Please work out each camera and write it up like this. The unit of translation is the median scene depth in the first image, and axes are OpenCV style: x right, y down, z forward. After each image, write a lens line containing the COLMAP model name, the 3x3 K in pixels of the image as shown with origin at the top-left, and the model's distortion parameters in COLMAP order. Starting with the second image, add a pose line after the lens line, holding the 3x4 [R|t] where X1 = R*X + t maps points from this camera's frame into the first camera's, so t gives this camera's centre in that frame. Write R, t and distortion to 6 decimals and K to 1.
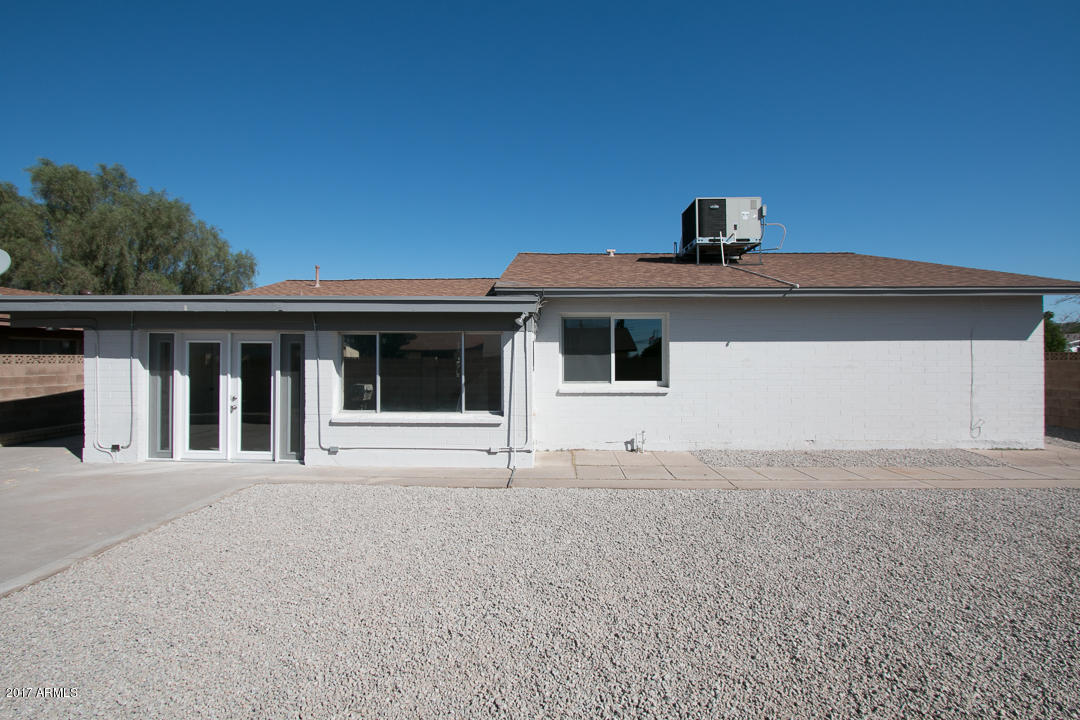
lens RADIAL K [[491.7, 0, 541.4], [0, 491.7, 358.8], [0, 0, 1]] dist [-0.001123, 0.000321]
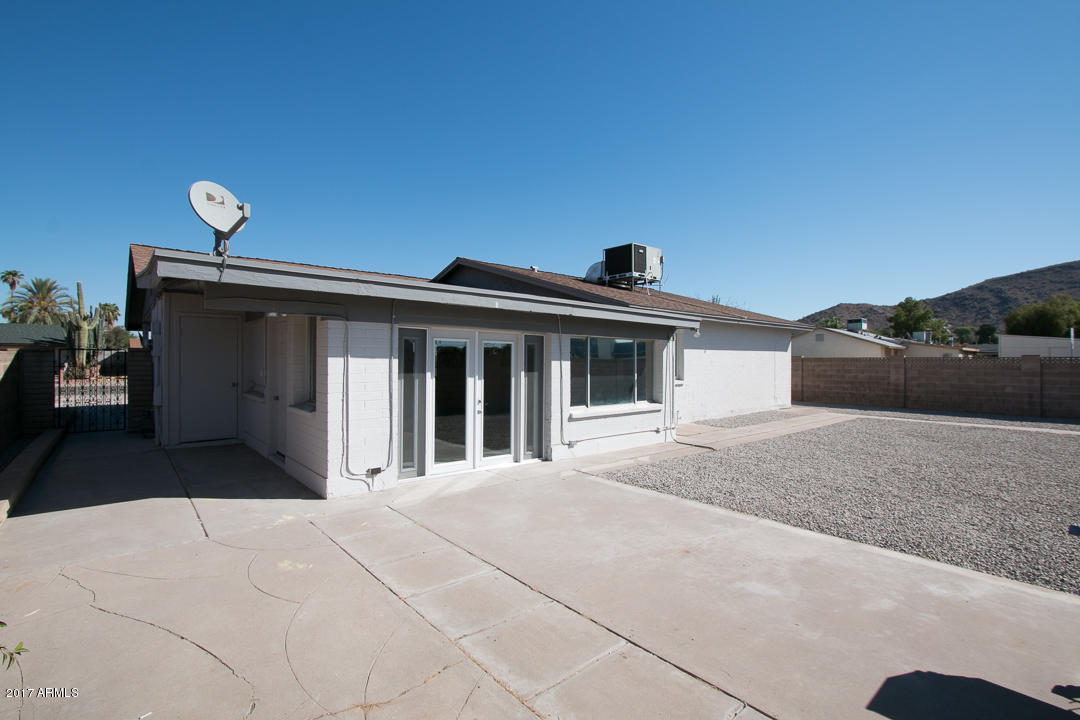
lens RADIAL K [[491.7, 0, 540.0], [0, 491.7, 359.1], [0, 0, 1]] dist [-0.001123, 0.000321]
pose [[0.738330, 0.004666, 0.674423, -1.186405], [-0.008273, 0.999963, 0.002139, -0.003552], [-0.674389, -0.007159, 0.738342, 0.236689]]
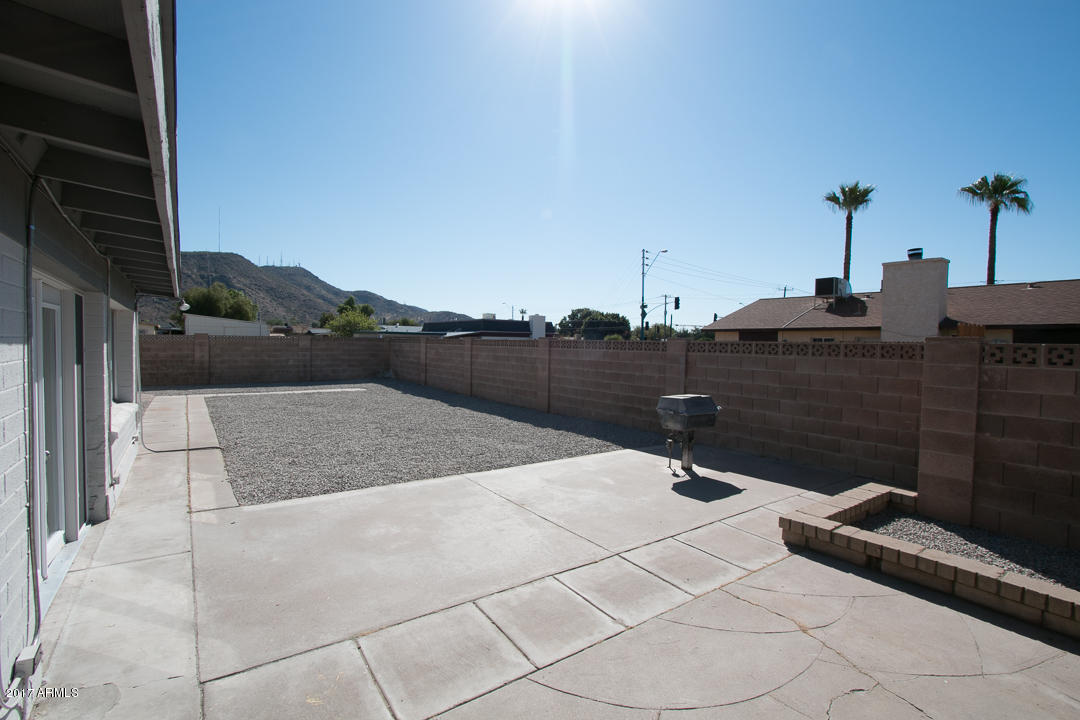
lens RADIAL K [[491.7, 0, 536.9], [0, 491.7, 359.9], [0, 0, 1]] dist [-0.001123, 0.000321]
pose [[-0.594377, -0.036262, 0.803368, -1.237398], [-0.019821, 0.999340, 0.030443, -0.005995], [-0.803942, 0.002171, -0.594704, 0.925576]]
